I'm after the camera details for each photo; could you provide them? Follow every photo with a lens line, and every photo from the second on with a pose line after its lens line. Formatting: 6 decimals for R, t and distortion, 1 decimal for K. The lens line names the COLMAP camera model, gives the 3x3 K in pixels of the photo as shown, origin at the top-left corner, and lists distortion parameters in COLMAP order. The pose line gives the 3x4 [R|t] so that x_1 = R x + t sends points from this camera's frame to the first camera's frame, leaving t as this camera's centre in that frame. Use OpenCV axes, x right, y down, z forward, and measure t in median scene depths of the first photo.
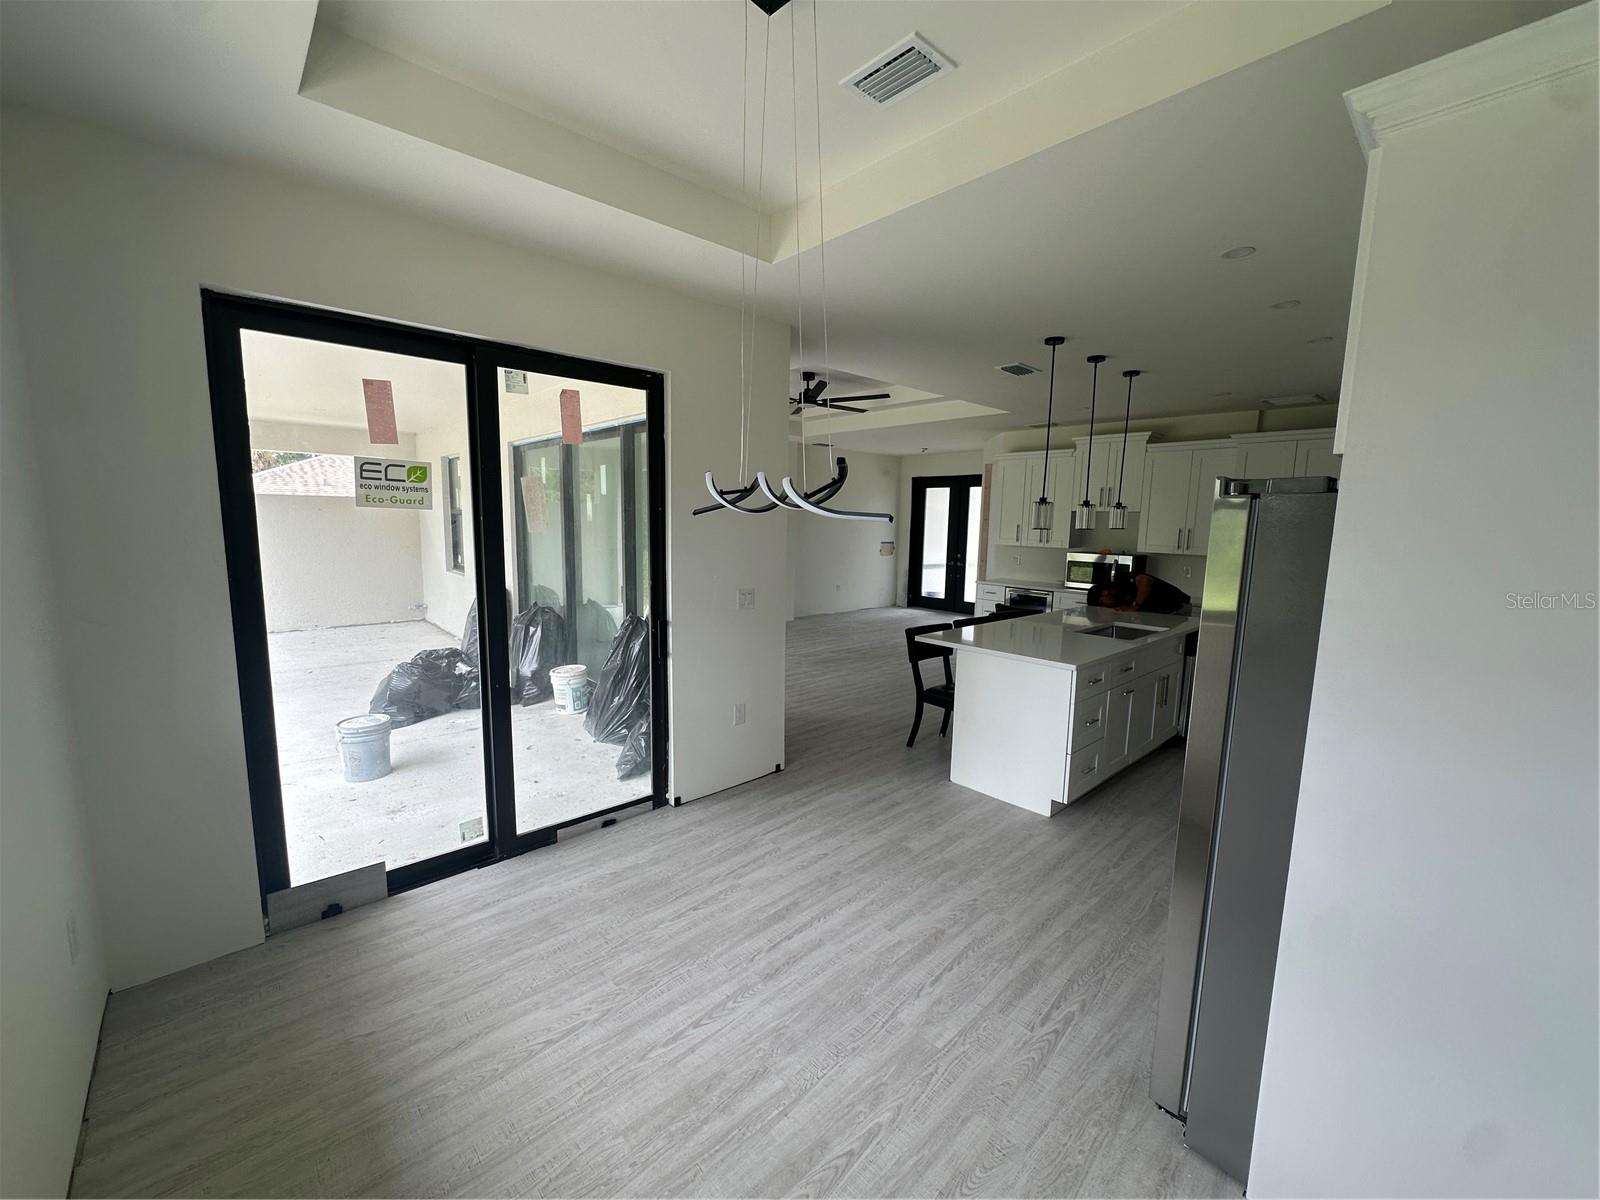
lens RADIAL K [[642.5, 0, 800.0], [0, 642.5, 600.0], [0, 0, 1]] dist [-0.002400, 0.000426]
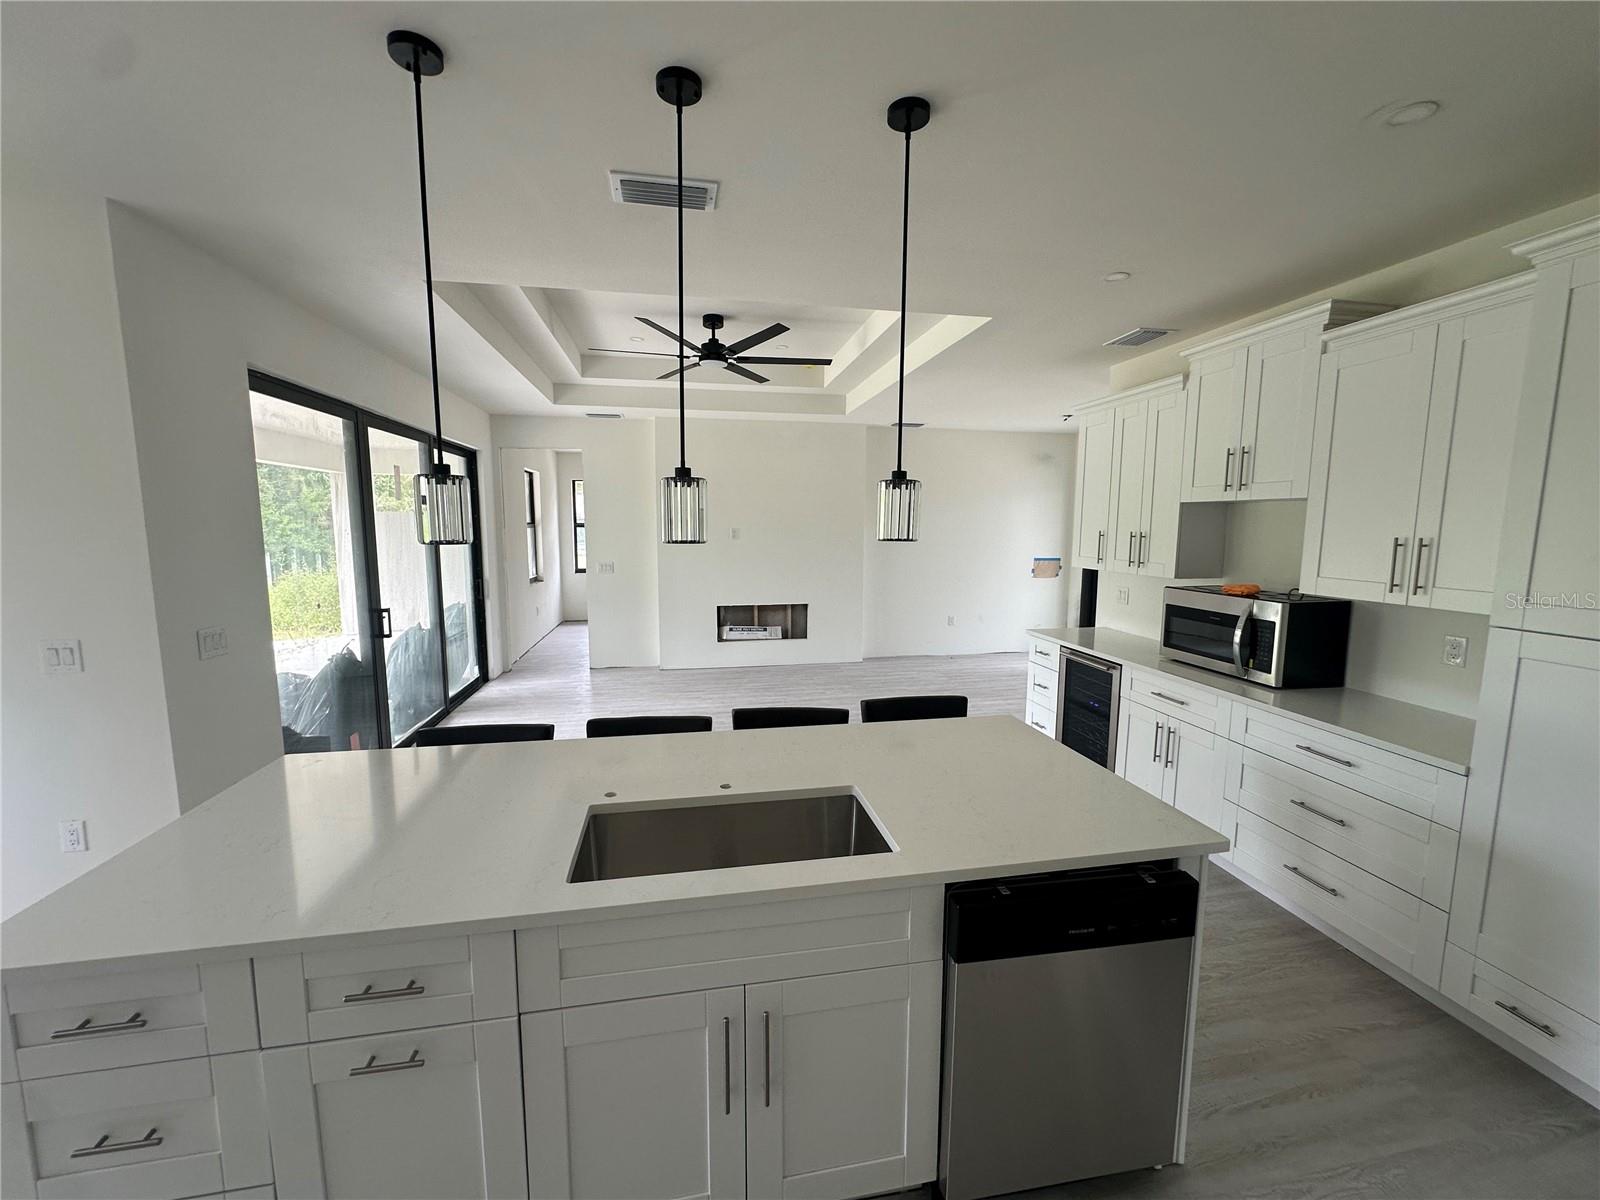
lens RADIAL K [[642.5, 0, 800.0], [0, 642.5, 600.0], [0, 0, 1]] dist [-0.002400, 0.000426]
pose [[0.838826, 0.053412, -0.541773, 0.851936], [-0.062955, 0.998016, 0.000919, -0.089422], [0.540747, 0.033337, 0.840524, 0.828058]]
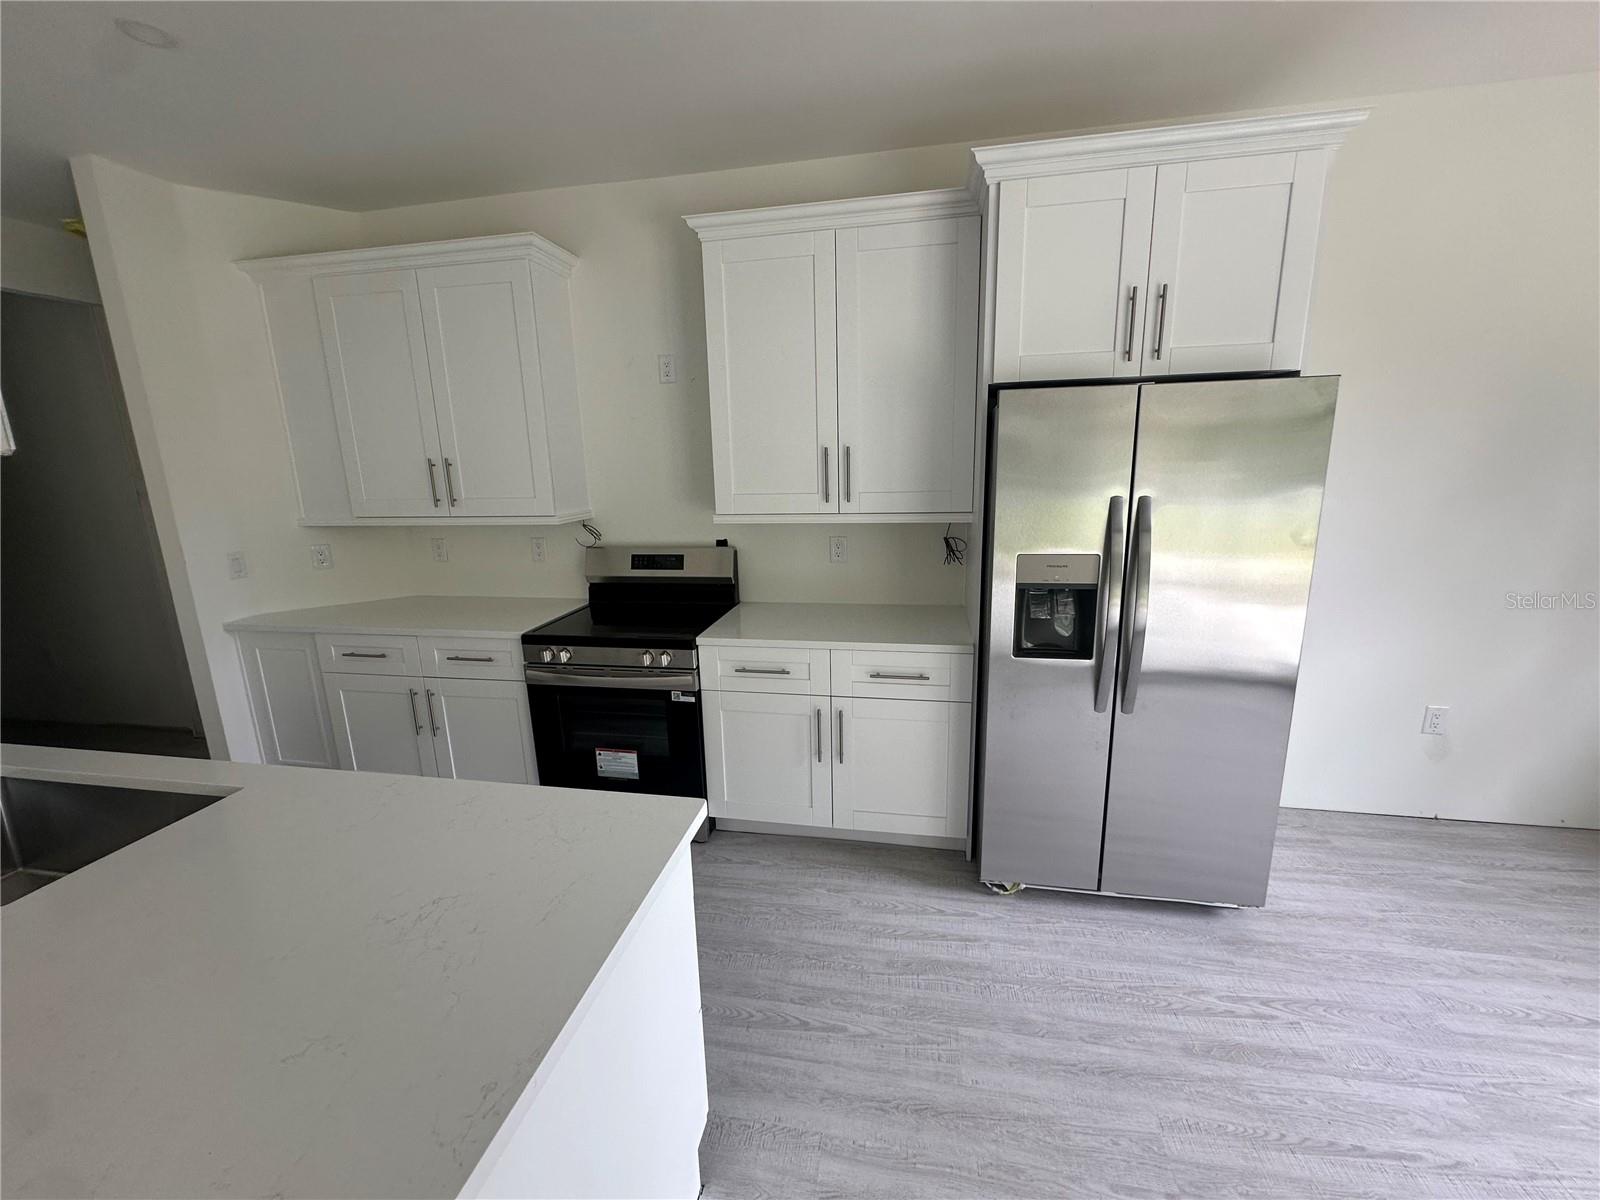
lens RADIAL K [[642.5, 0, 800.0], [0, 642.5, 600.0], [0, 0, 1]] dist [-0.002400, 0.000426]
pose [[-0.596860, -0.174691, 0.783098, 0.099634], [0.115442, 0.947157, 0.299276, -0.103541], [-0.793997, 0.269028, -0.545153, 0.984472]]
